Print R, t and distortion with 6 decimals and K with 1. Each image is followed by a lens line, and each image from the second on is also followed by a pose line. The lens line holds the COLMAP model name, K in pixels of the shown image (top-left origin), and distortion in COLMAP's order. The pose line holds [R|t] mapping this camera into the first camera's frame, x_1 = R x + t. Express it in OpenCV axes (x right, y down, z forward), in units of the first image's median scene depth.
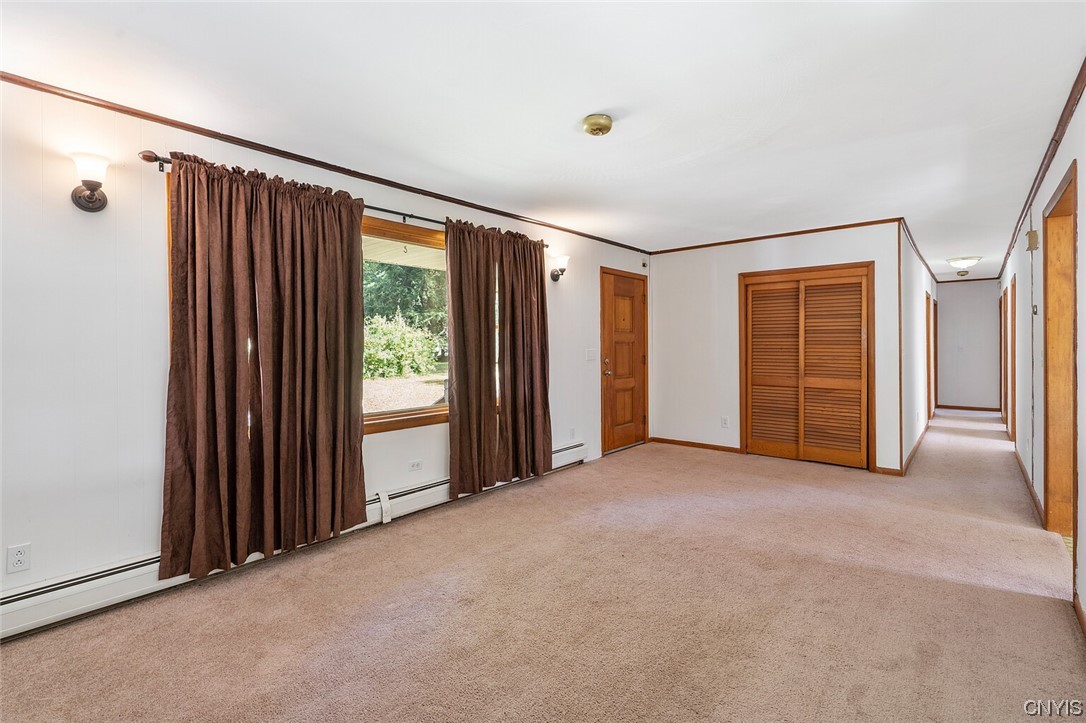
lens RADIAL K [[493.8, 0, 548.3], [0, 493.8, 338.4], [0, 0, 1]] dist [0.000284, 0.000069]
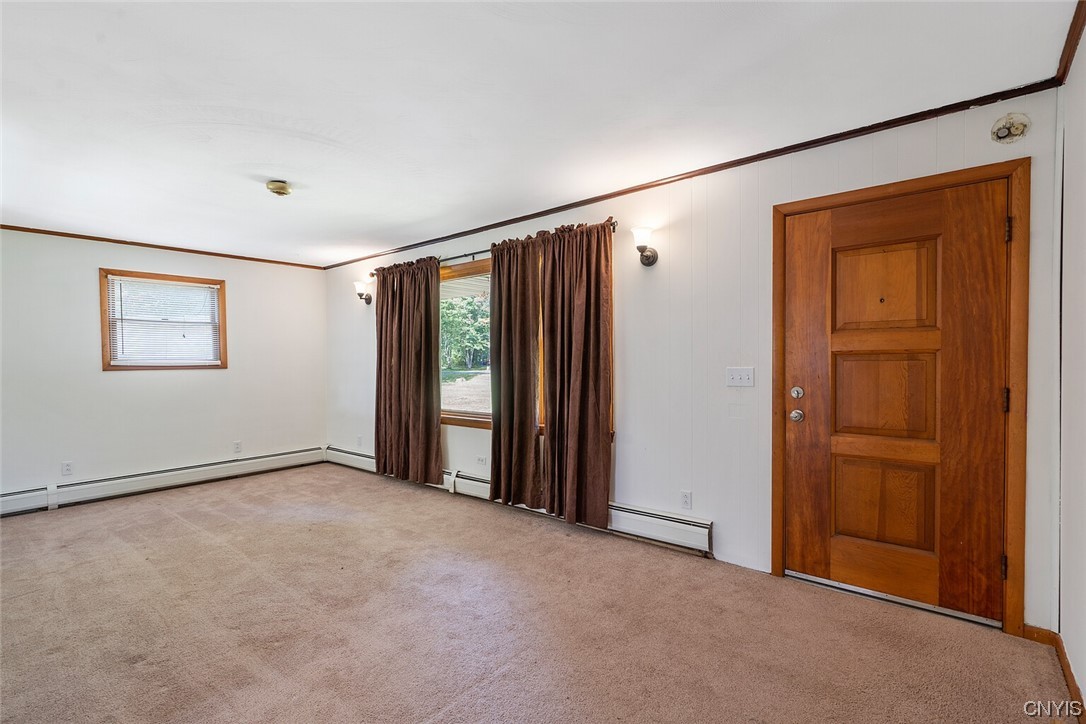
lens RADIAL K [[497.4, 0, 542.2], [0, 497.4, 370.2], [0, 0, 1]] dist [-0.000672, -0.000119]
pose [[0.025430, 0.025557, -0.999350, 0.864604], [0.019835, 0.999463, 0.026065, 0.008286], [0.999480, -0.020485, 0.024909, 1.029757]]
